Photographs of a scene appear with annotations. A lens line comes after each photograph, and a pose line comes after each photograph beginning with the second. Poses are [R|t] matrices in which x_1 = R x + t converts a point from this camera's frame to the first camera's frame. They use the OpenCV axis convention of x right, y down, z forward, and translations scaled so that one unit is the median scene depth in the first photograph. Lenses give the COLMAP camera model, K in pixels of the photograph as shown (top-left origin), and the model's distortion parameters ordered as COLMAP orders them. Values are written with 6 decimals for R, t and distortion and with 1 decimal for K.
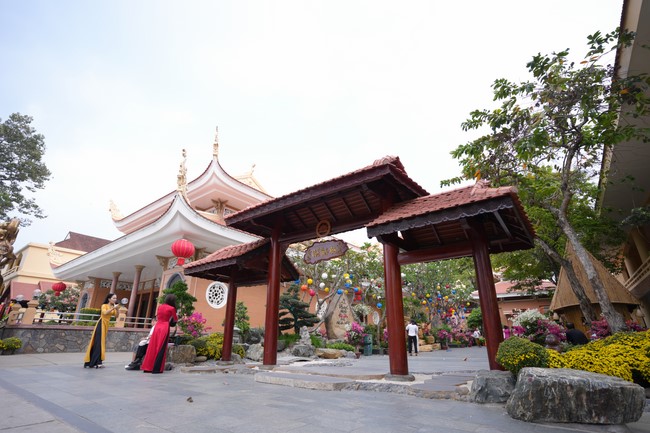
lens RADIAL K [[315.0, 0, 322.7], [0, 315.0, 220.2], [0, 0, 1]] dist [-0.037434, 0.001839]
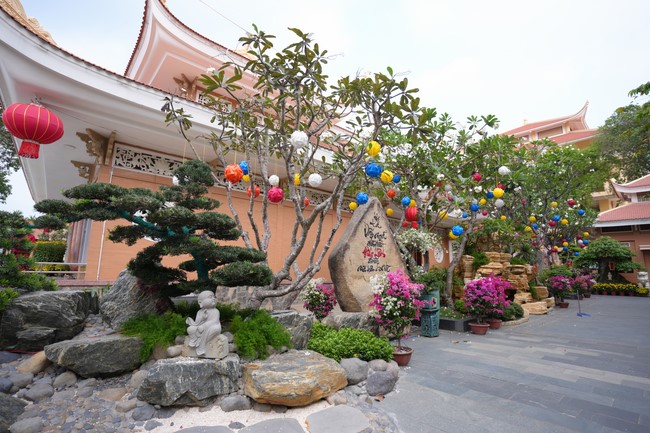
lens RADIAL K [[315.0, 0, 328.8], [0, 315.0, 217.8], [0, 0, 1]] dist [-0.037434, 0.001839]
pose [[0.986808, -0.025078, -0.159944, 0.073964], [0.054290, 0.981987, 0.180983, 0.168670], [0.152524, -0.187279, 0.970393, 0.559455]]
